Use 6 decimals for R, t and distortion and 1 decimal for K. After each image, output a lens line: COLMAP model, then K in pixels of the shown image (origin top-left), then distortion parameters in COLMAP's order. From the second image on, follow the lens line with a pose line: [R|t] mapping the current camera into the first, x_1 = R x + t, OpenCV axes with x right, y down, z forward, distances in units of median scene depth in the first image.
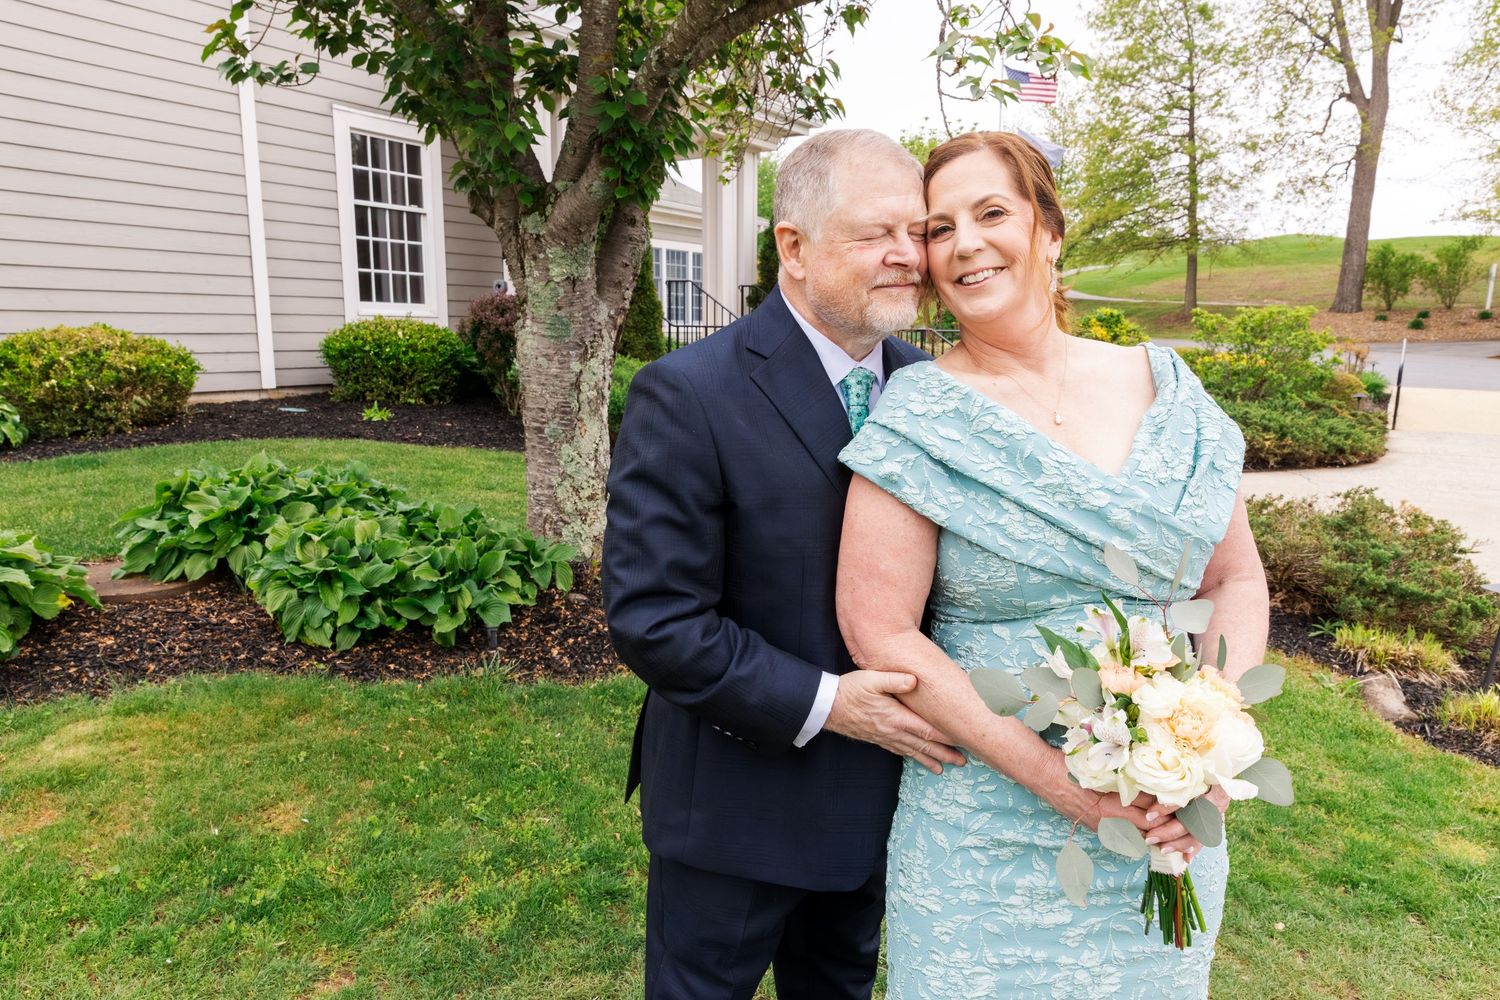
lens RADIAL K [[1068.3, 0, 750.0], [0, 1068.3, 500.0], [0, 0, 1]] dist [0.023183, -0.004407]
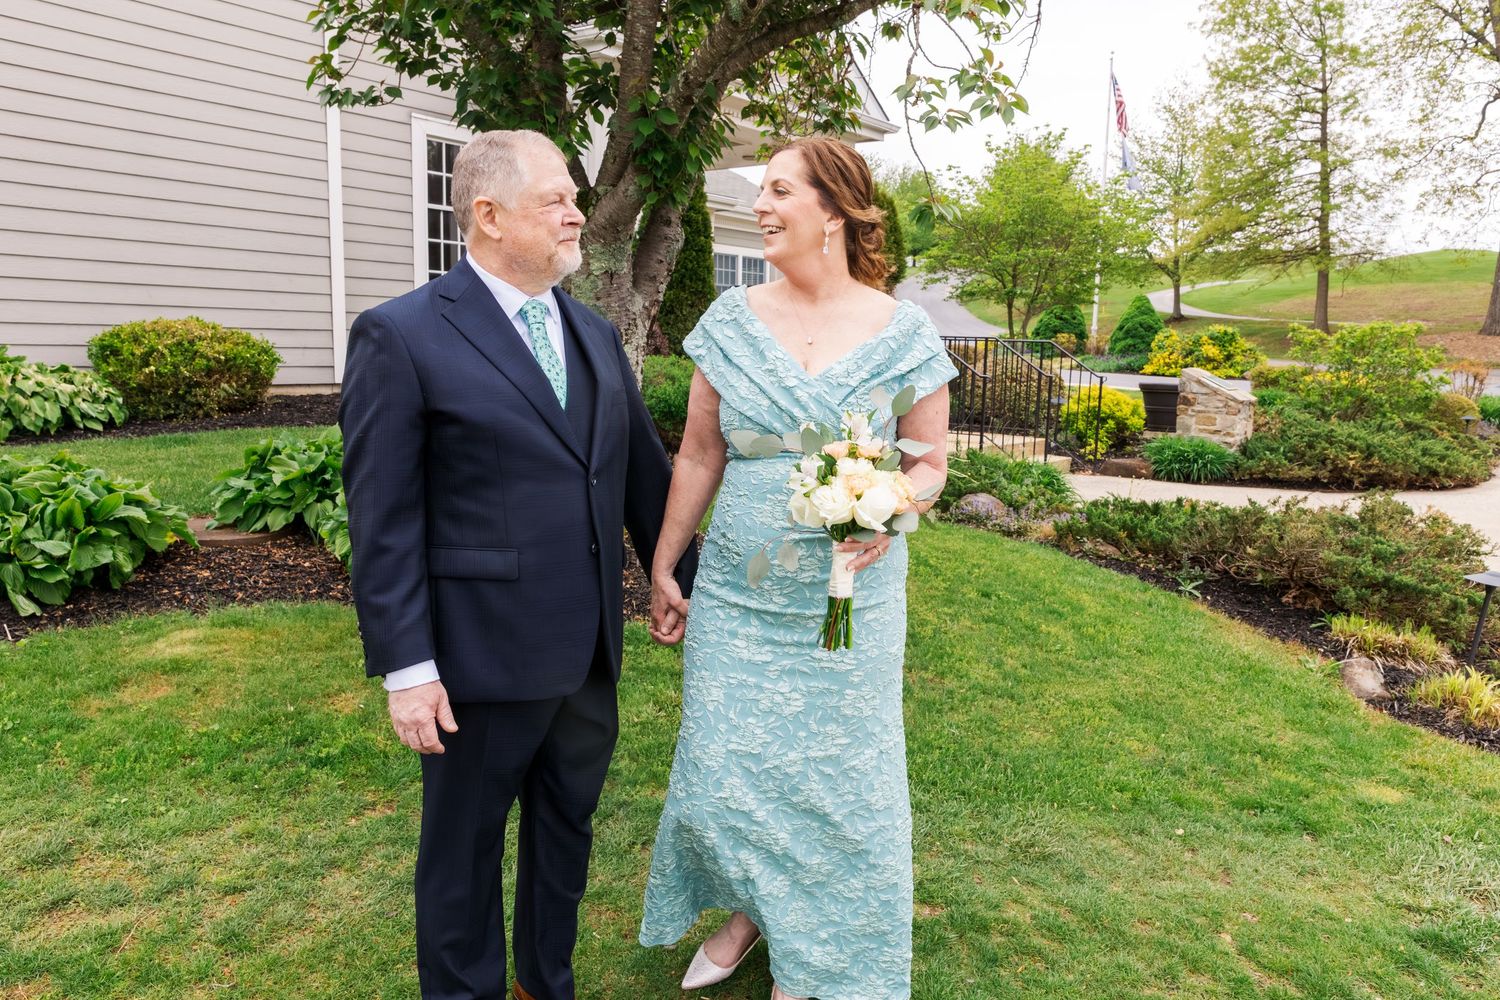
lens RADIAL K [[1198.9, 0, 750.0], [0, 1198.9, 500.0], [0, 0, 1]] dist [0.001673, 0.019126]
pose [[0.995894, 0.026698, -0.086506, 0.093071], [-0.029662, 0.999010, -0.033168, 0.067042], [0.085535, 0.035597, 0.995699, -0.222337]]
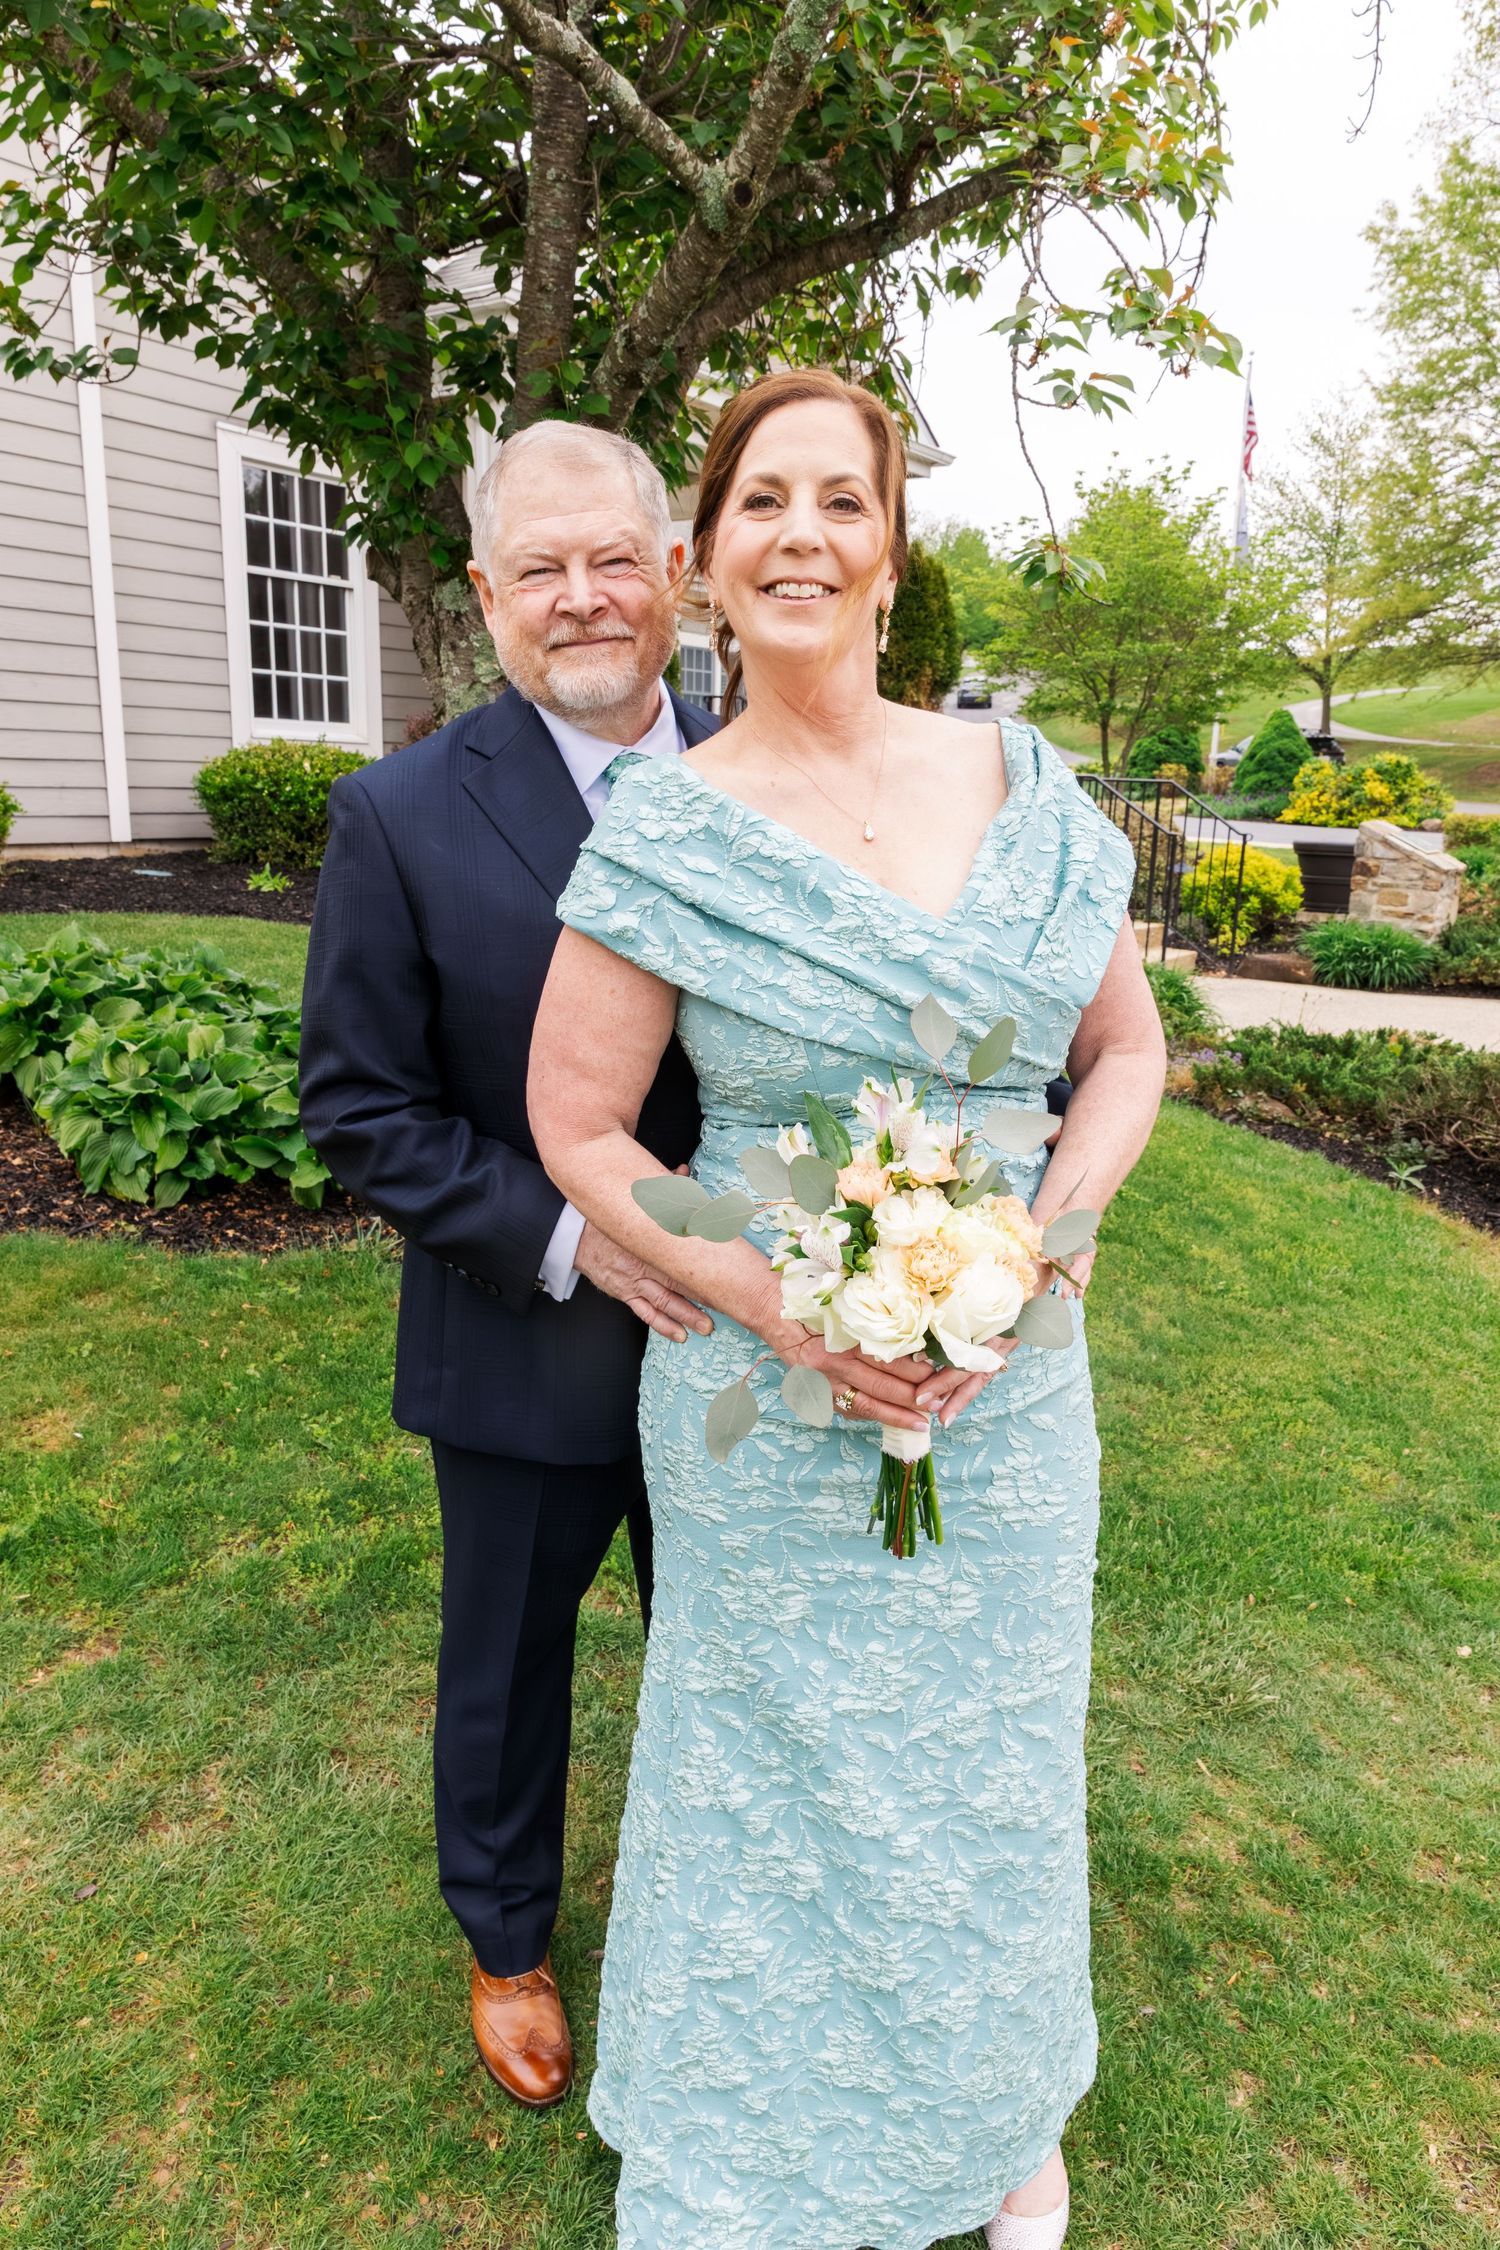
lens RADIAL K [[1571.2, 0, 772.0], [0, 1571.2, 1128.8], [0, 0, 1]] dist [0.021595, -0.003018]
pose [[0.997769, 0.033853, -0.057540, 0.068223], [-0.030328, 0.997673, 0.061071, 0.011745], [0.059473, -0.059189, 0.996474, -0.003808]]
